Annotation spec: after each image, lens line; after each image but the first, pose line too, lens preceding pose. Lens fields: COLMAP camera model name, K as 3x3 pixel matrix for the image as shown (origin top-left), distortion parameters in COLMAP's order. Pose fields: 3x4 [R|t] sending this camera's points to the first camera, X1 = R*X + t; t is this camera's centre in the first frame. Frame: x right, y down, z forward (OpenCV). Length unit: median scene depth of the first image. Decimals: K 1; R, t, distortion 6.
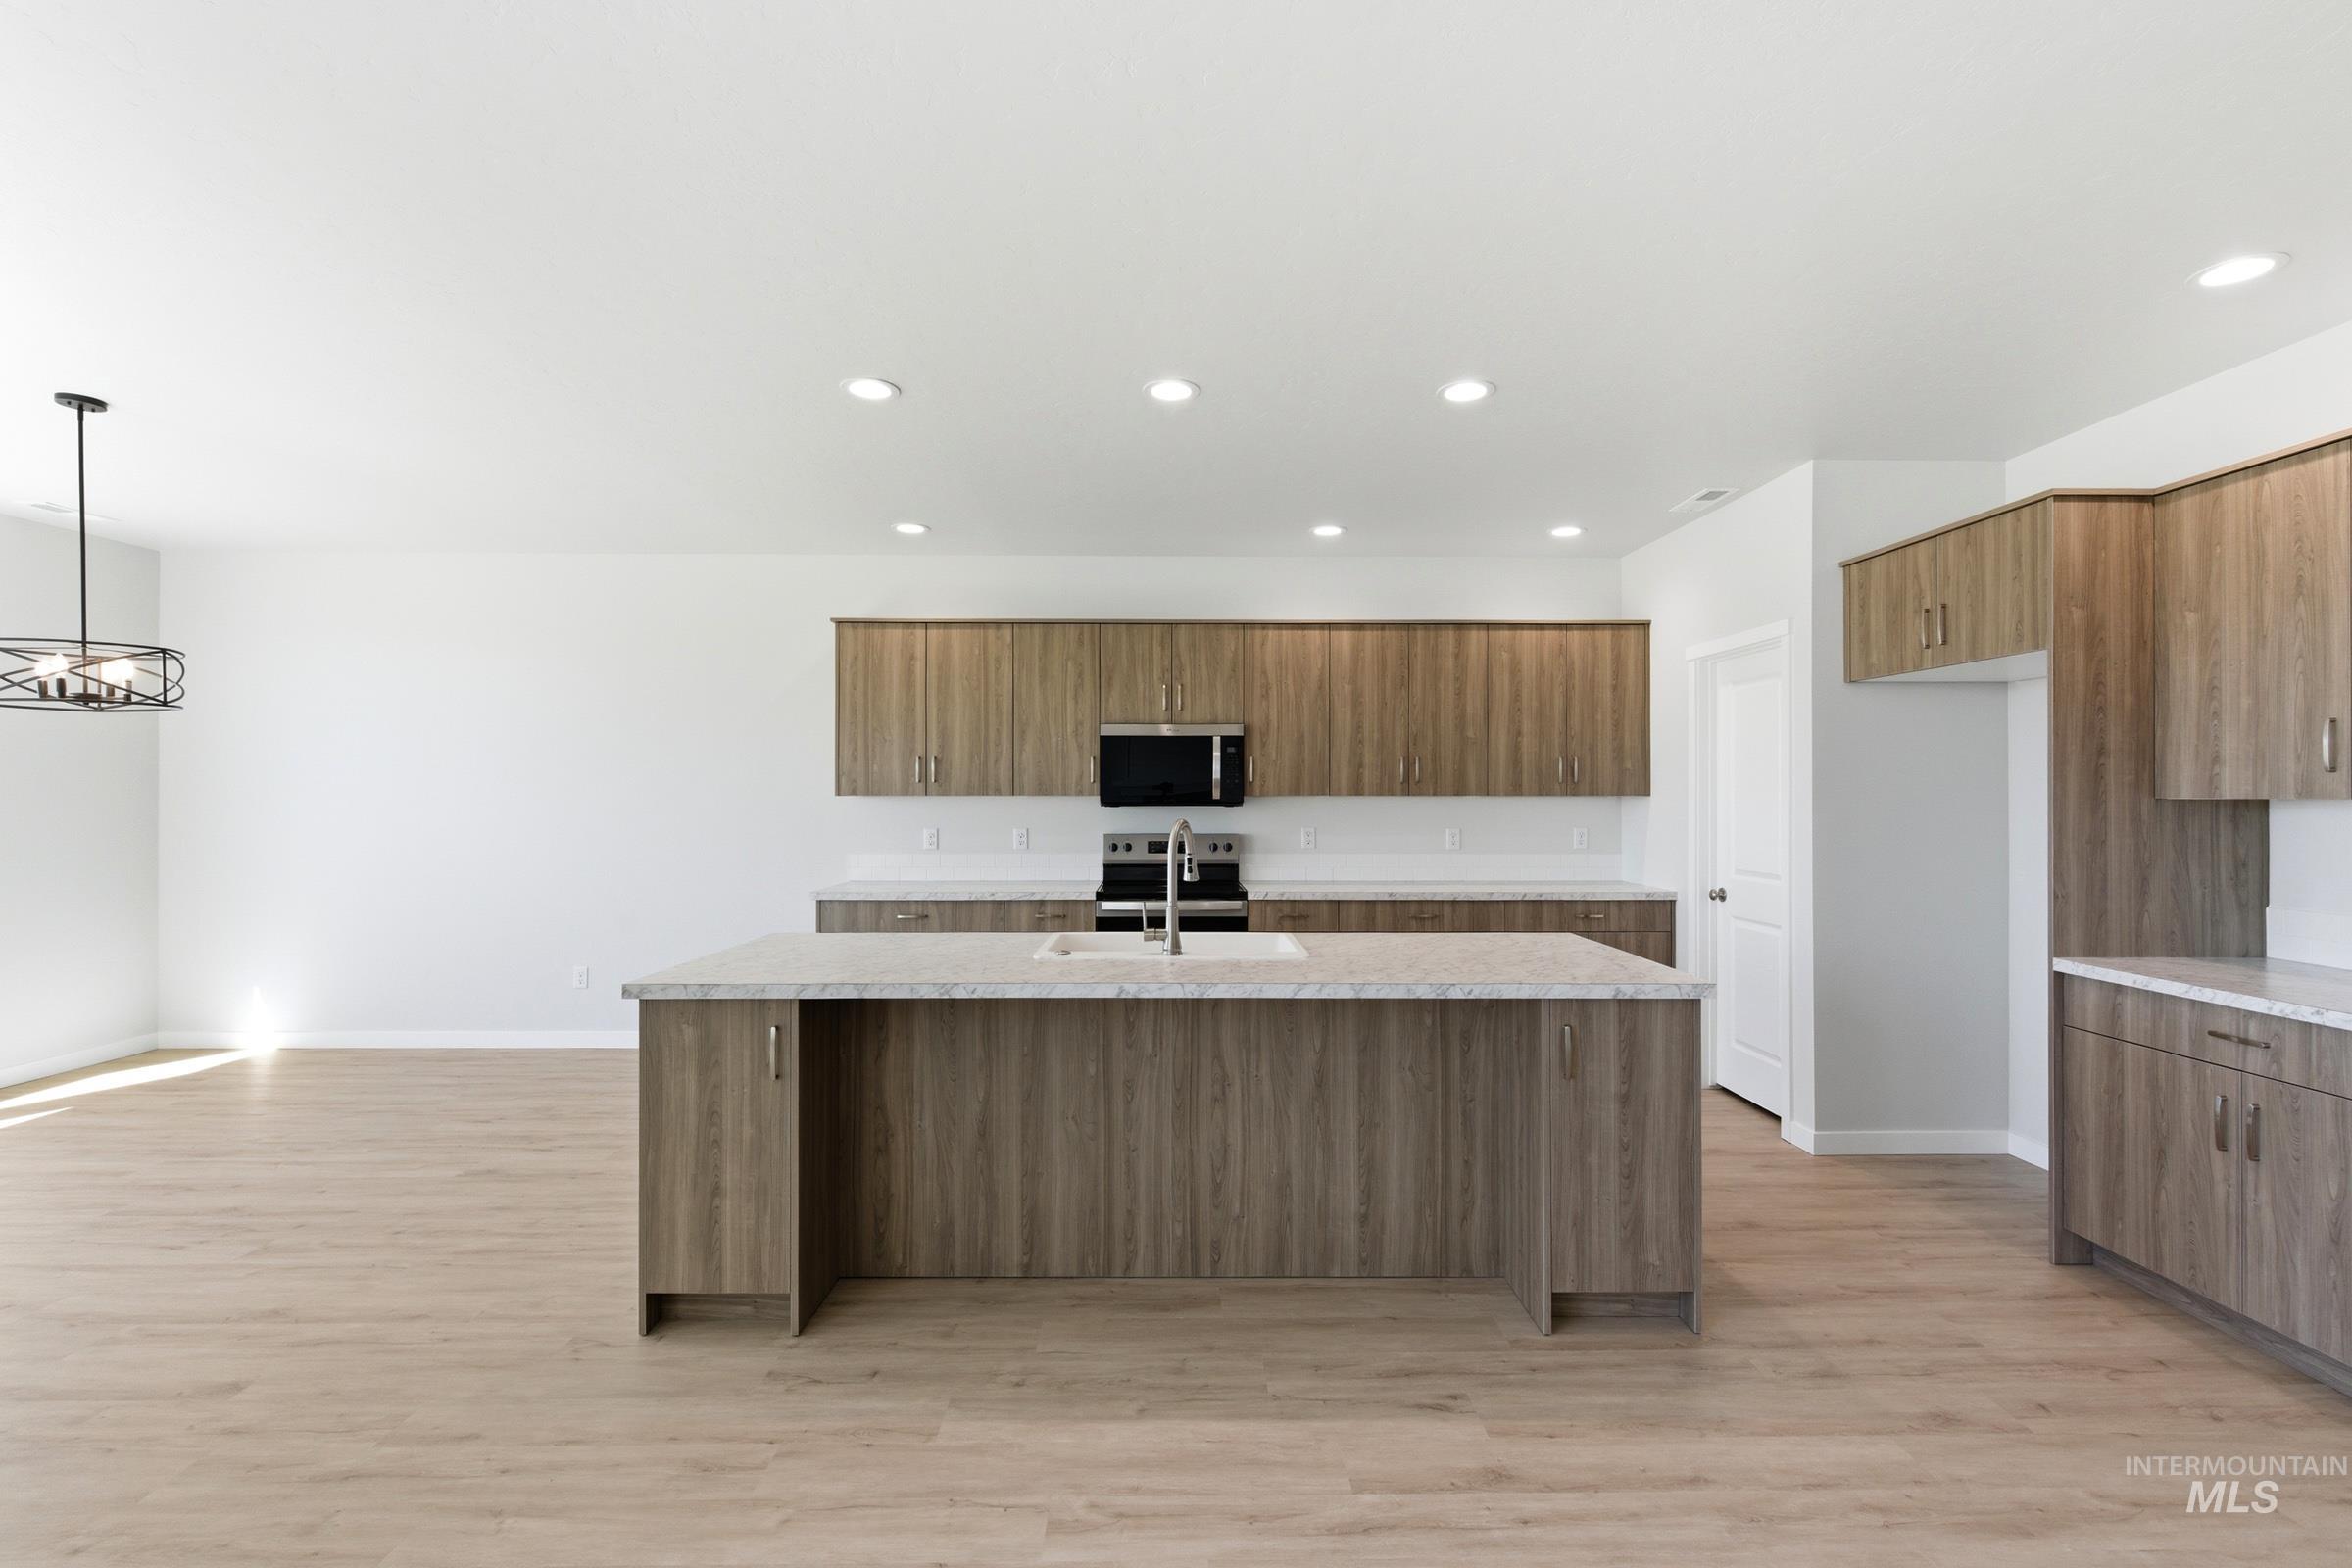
lens RADIAL K [[1048.8, 0, 1176.0], [0, 1048.8, 784.0], [0, 0, 1]] dist [0.001830, -0.000524]
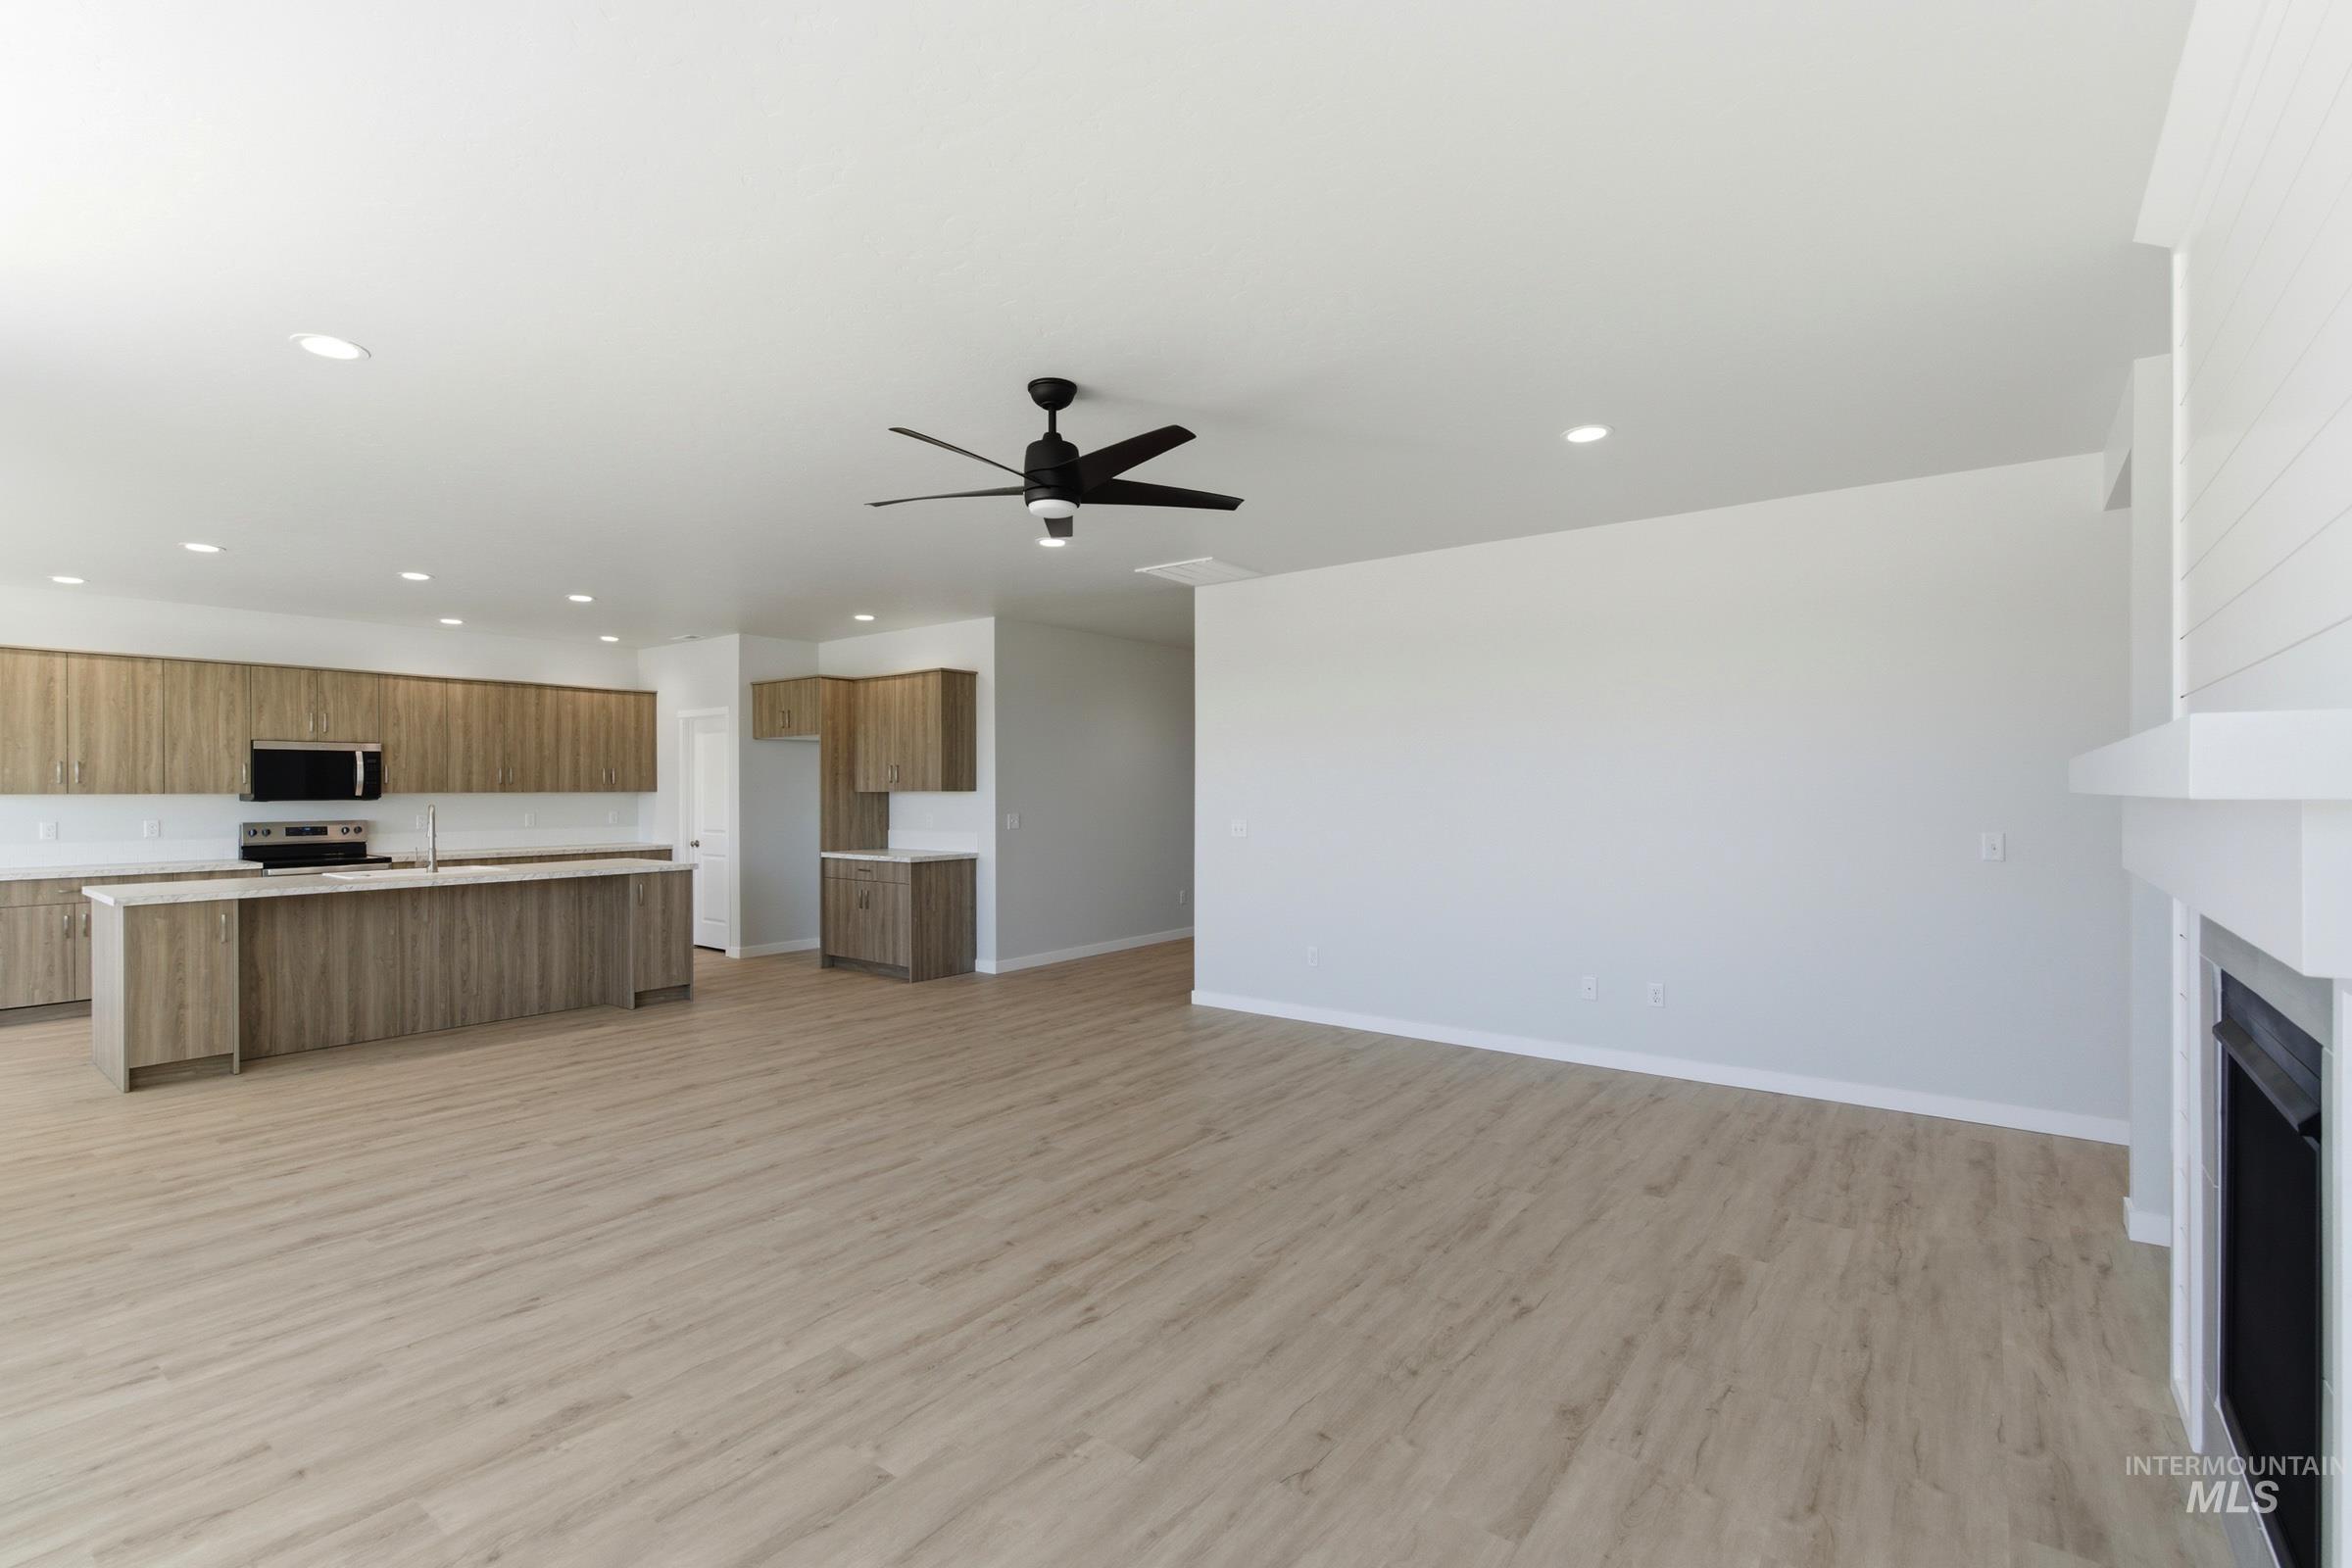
lens RADIAL K [[1057.7, 0, 1167.3], [0, 1057.7, 789.1], [0, 0, 1]] dist [-0.001451, -0.000132]
pose [[0.616153, -0.003001, 0.787621, -0.417680], [-0.003829, 0.999970, 0.006805, -0.008321], [-0.787617, -0.007209, 0.616123, -0.766231]]
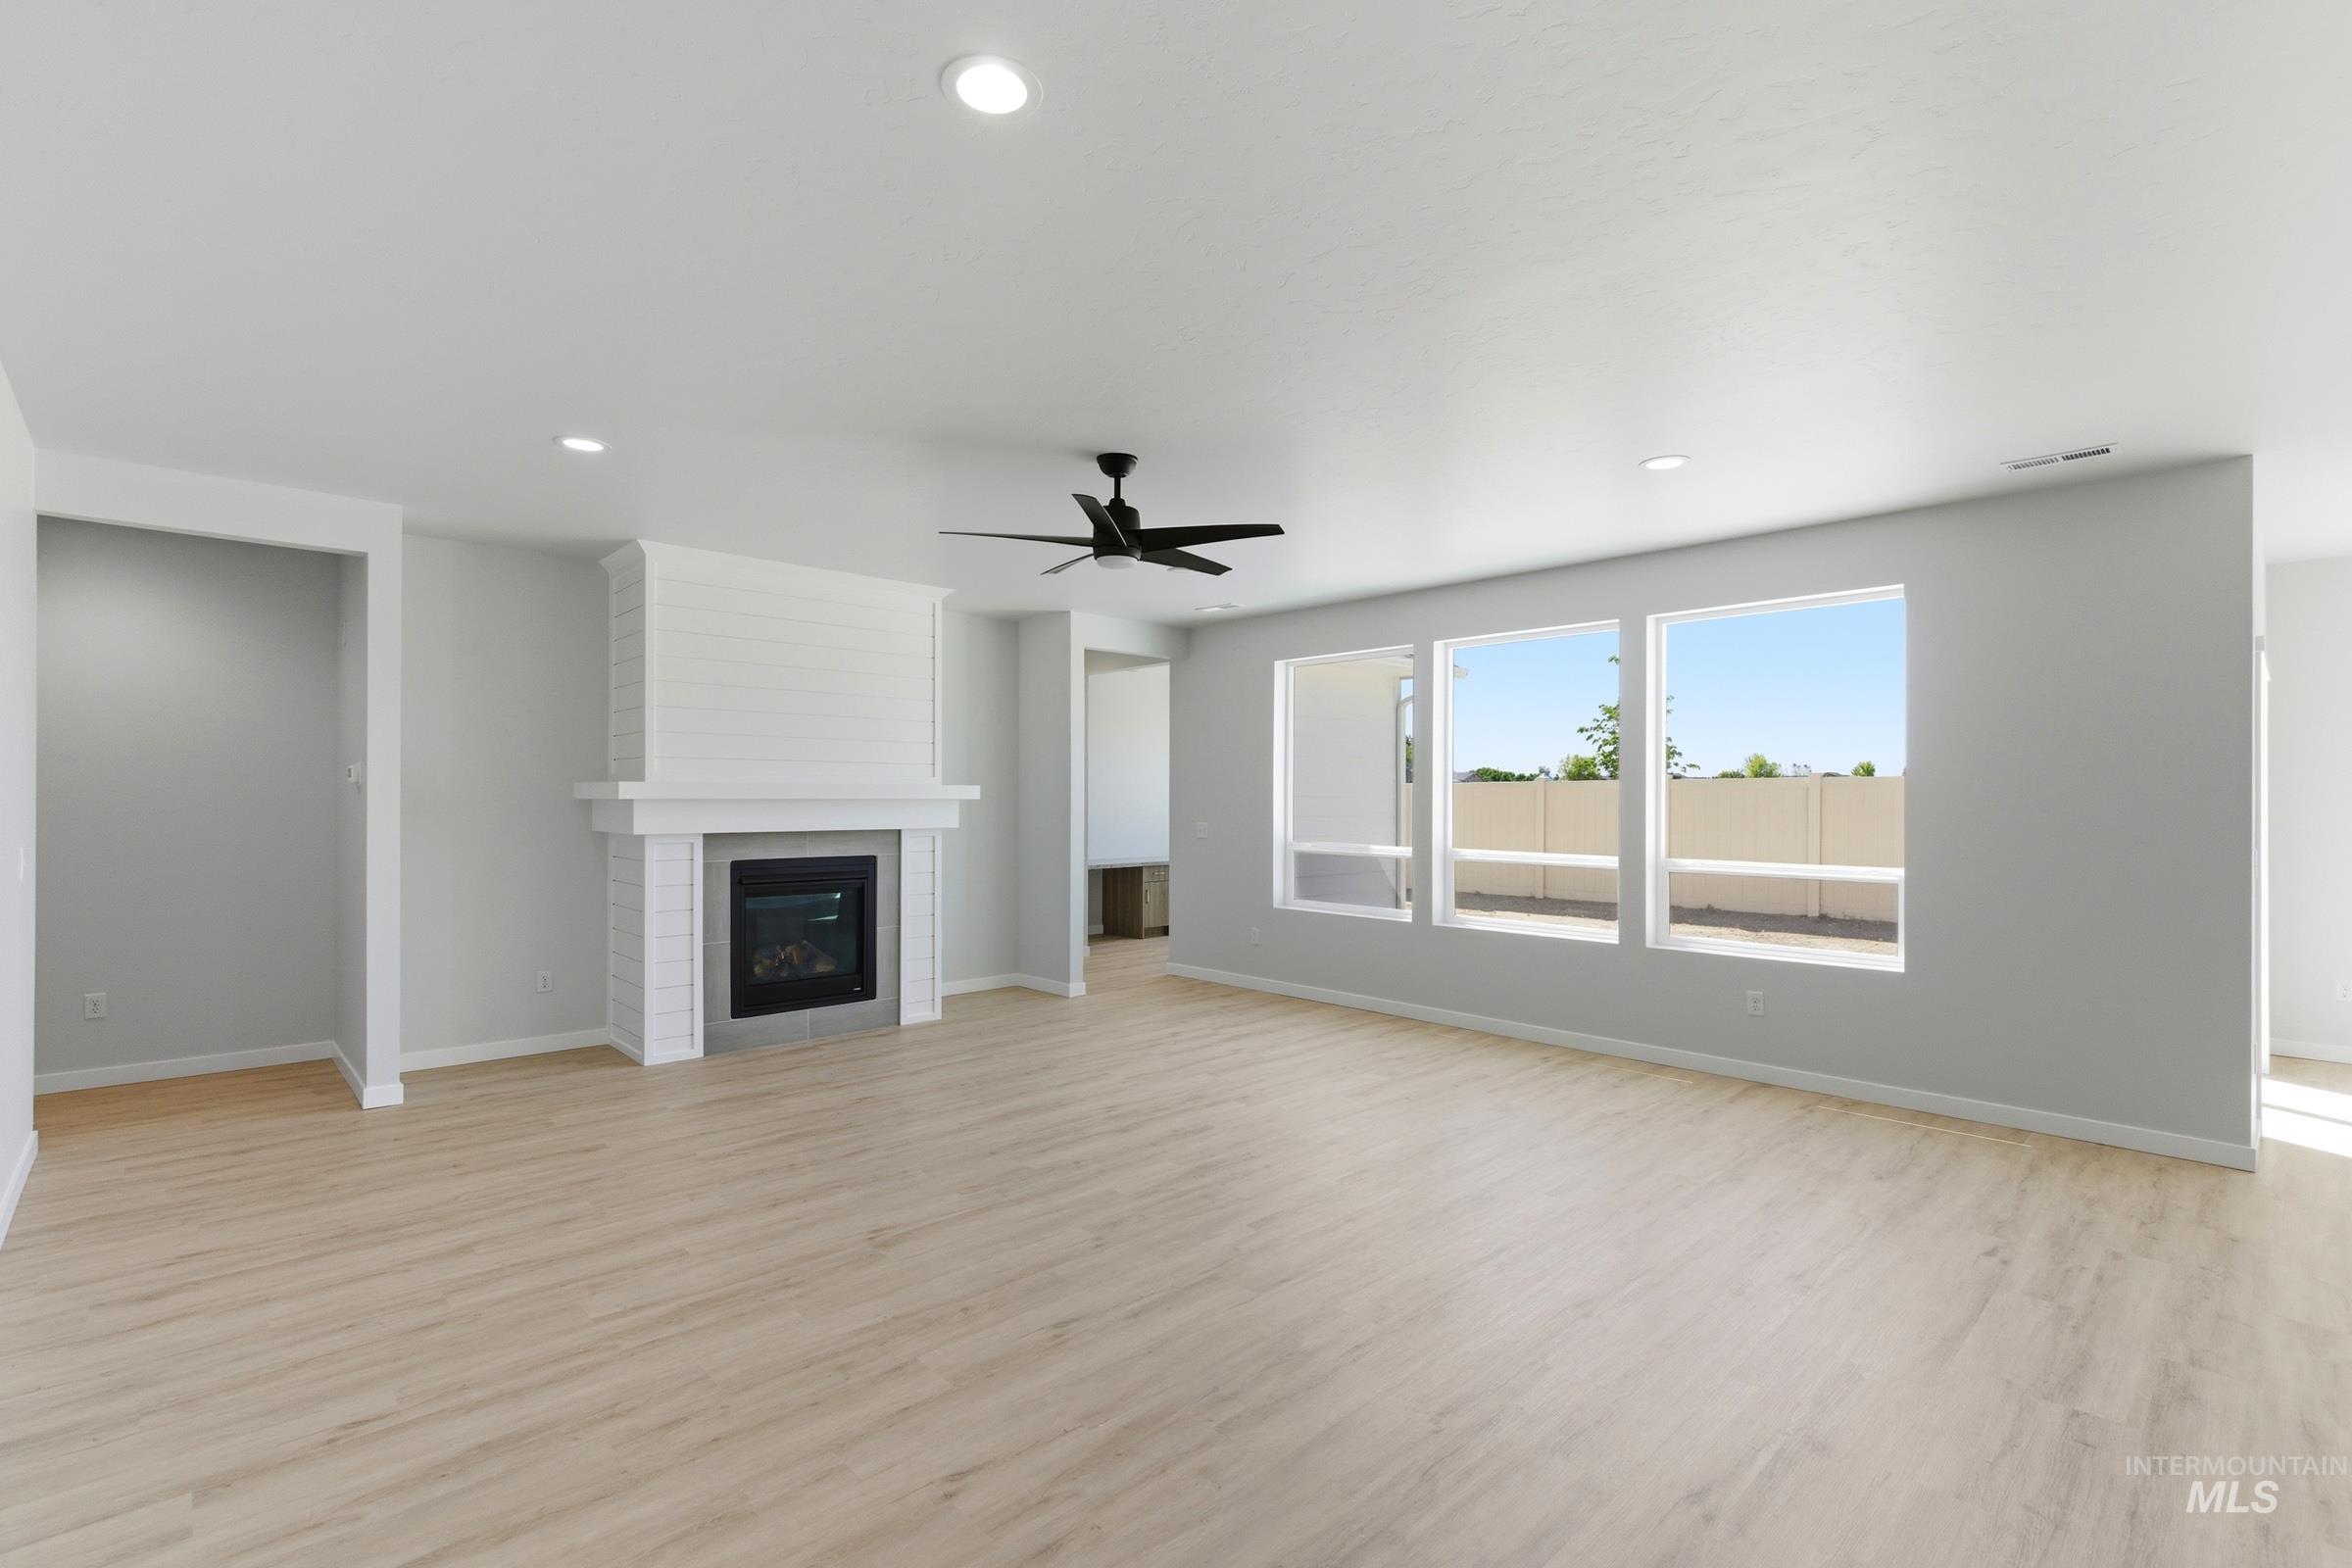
lens RADIAL K [[1057.7, 0, 1167.3], [0, 1057.7, 789.1], [0, 0, 1]] dist [-0.001451, -0.000132]
pose [[-0.739354, -0.009131, -0.673255, 0.534512], [0.001538, 0.999883, -0.015250, 0.002528], [0.673315, -0.012310, -0.739254, 0.275807]]
